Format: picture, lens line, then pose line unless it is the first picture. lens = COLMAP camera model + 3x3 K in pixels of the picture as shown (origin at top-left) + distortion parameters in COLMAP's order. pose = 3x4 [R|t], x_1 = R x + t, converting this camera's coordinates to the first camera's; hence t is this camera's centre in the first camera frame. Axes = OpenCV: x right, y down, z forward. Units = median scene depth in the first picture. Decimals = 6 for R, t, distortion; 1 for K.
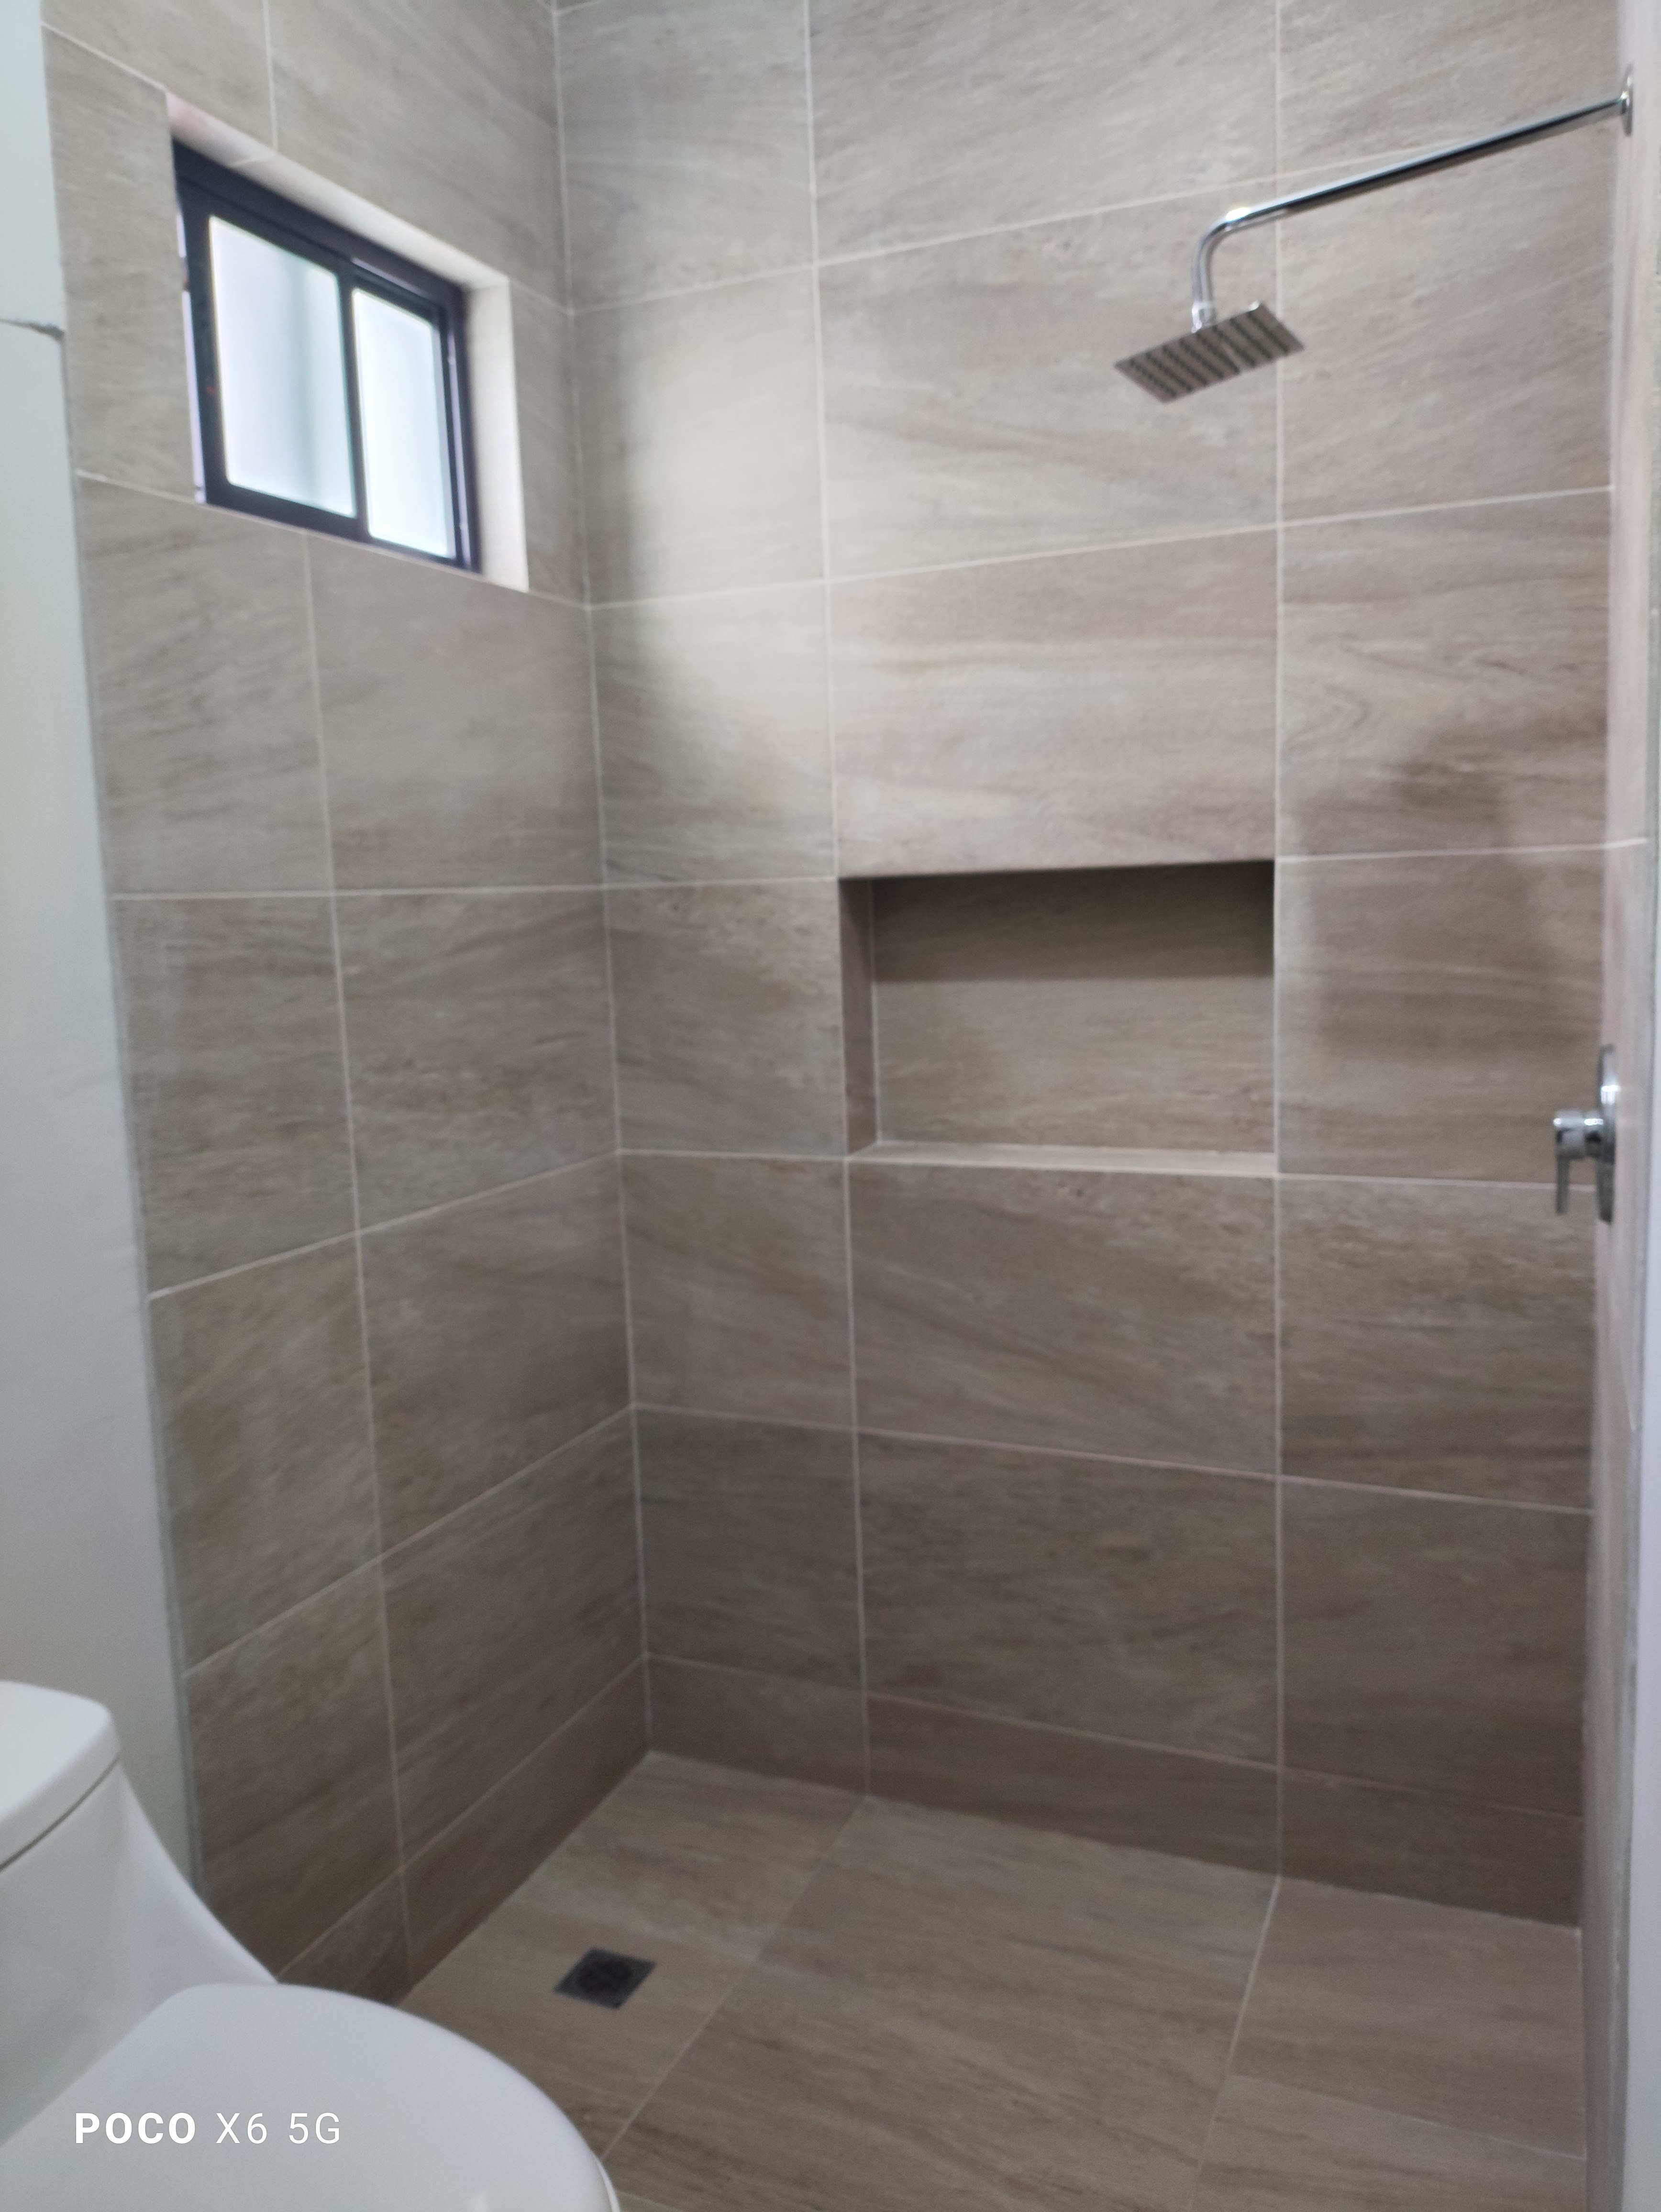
lens RADIAL K [[1640.3, 0, 830.5], [0, 1640.3, 1106.0], [0, 0, 1]] dist [0.121163, -0.154194]
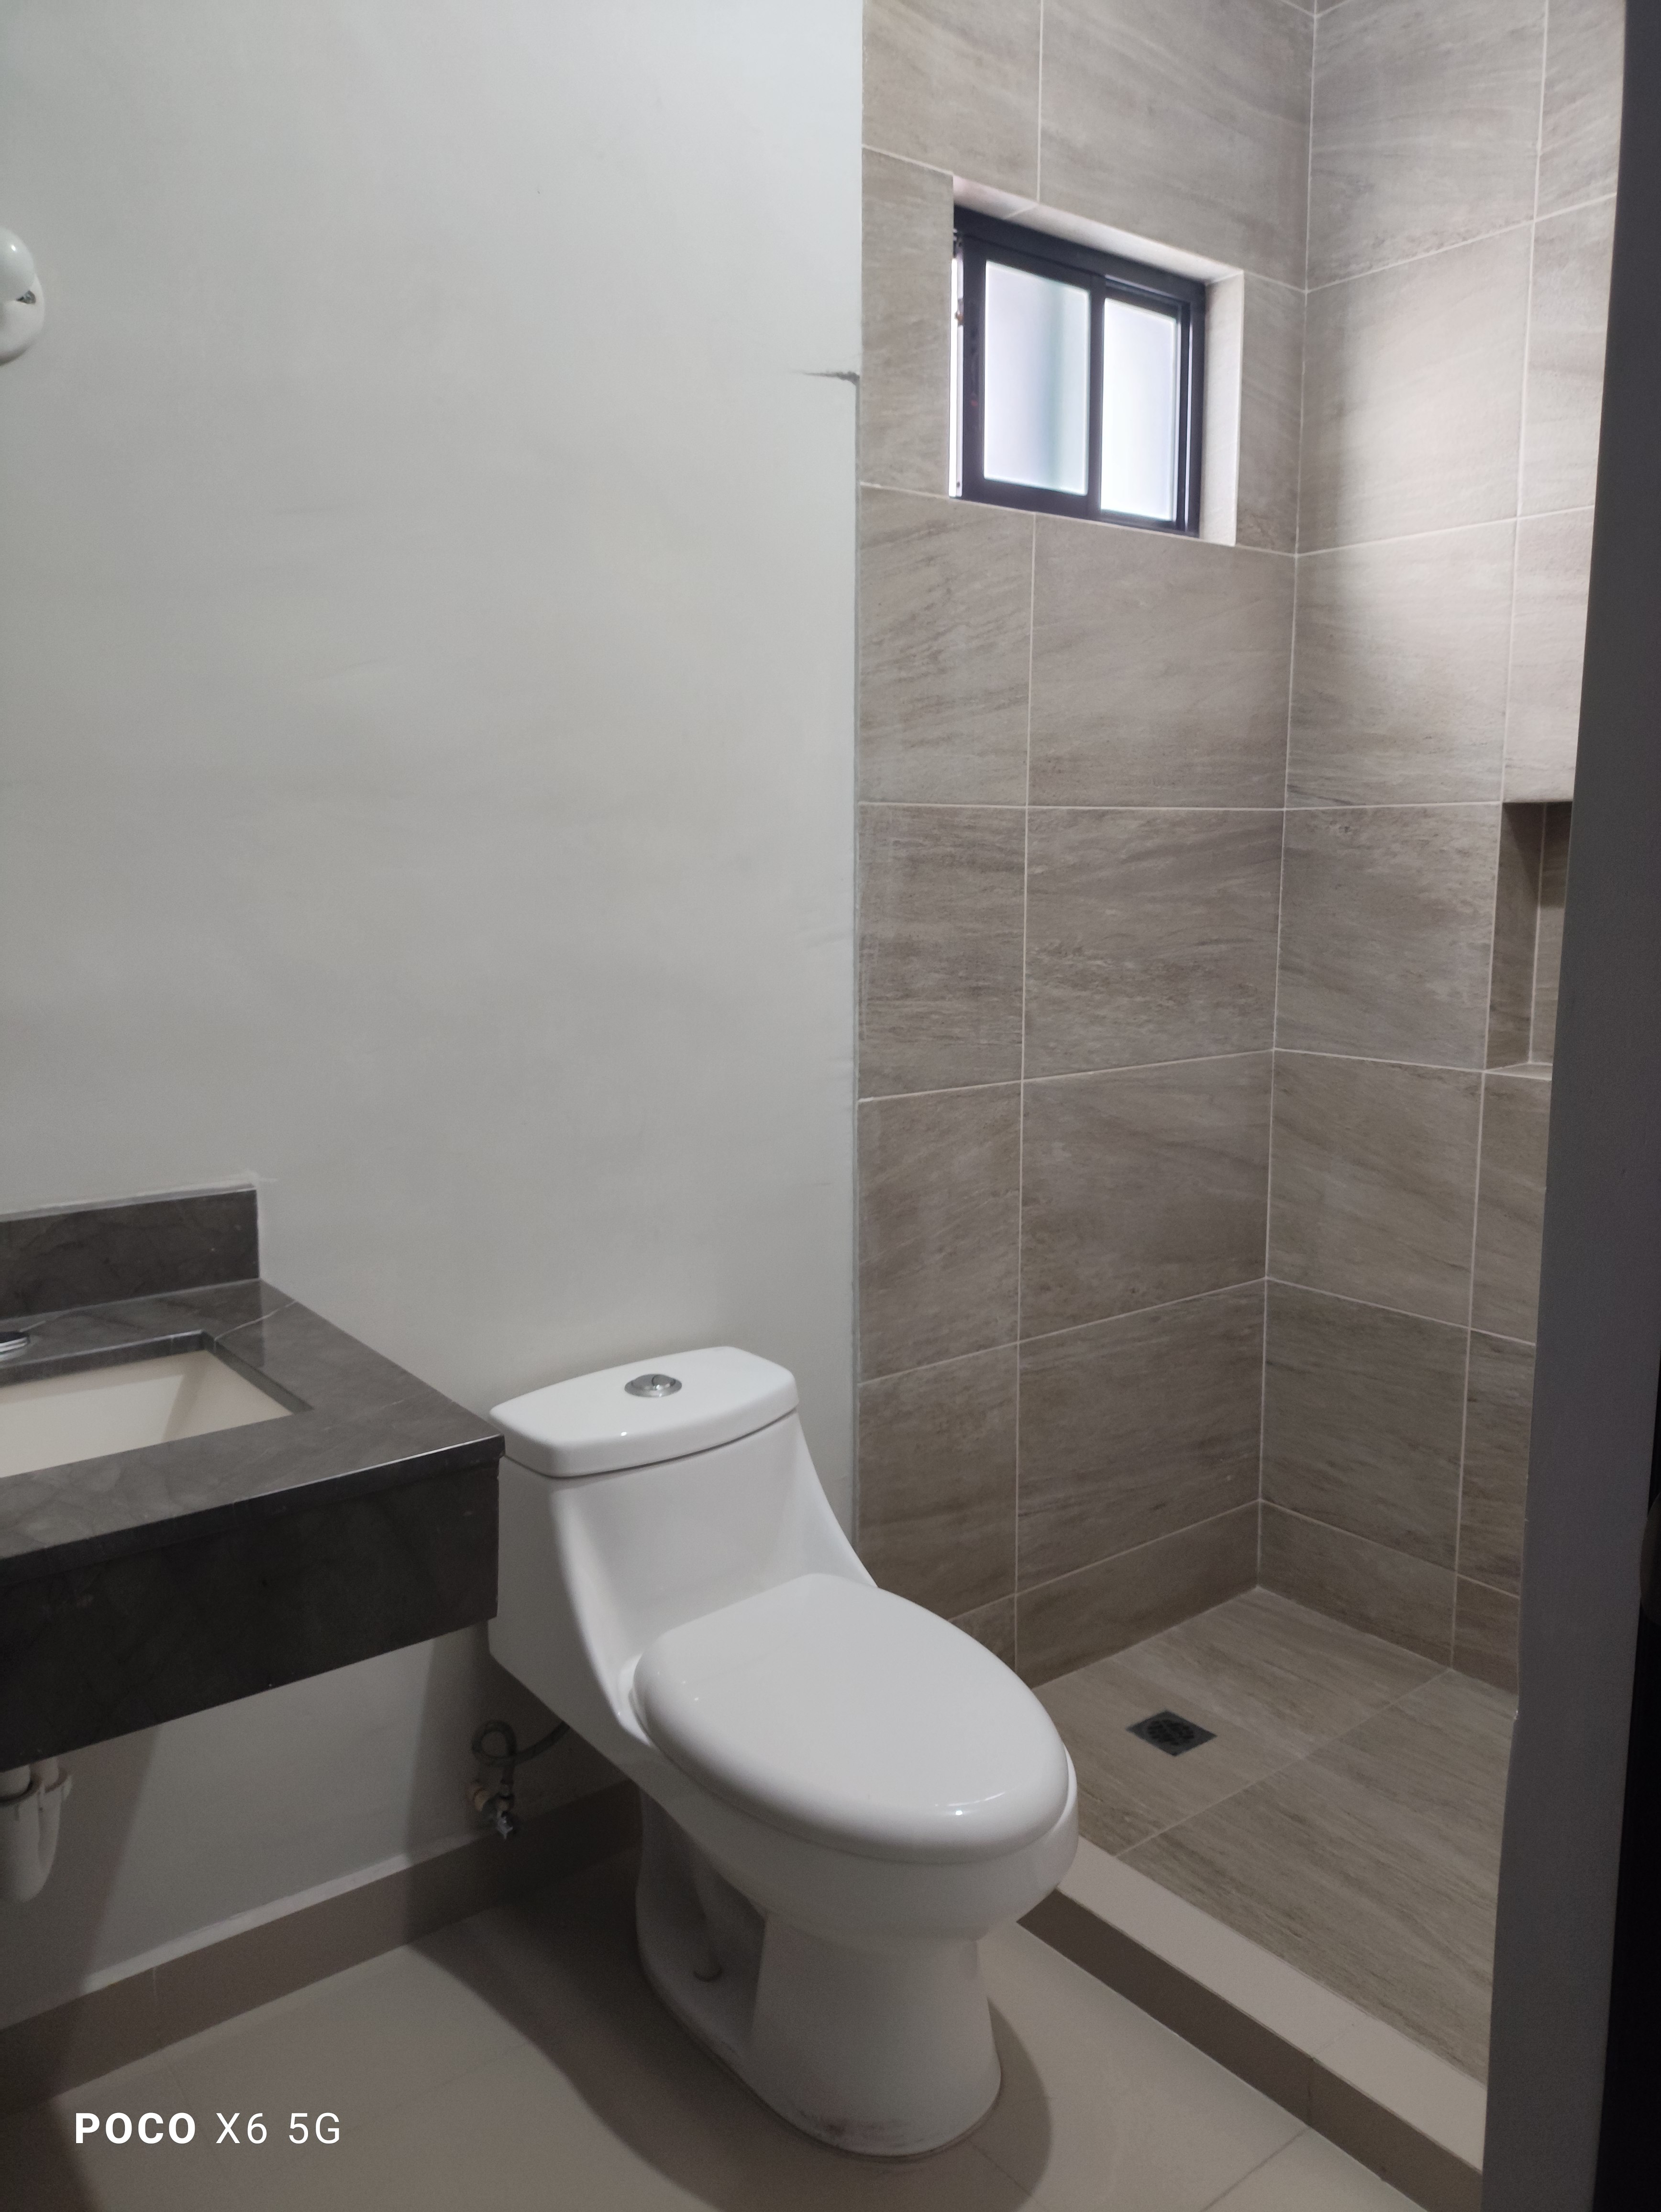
lens RADIAL K [[1669.1, 0, 869.0], [0, 1669.1, 1090.8], [0, 0, 1]] dist [0.183334, -0.176573]
pose [[0.887288, 0.099963, -0.450252, 0.172047], [-0.091951, 0.994972, 0.039697, 0.042203], [0.451956, 0.006178, 0.892019, -0.170909]]
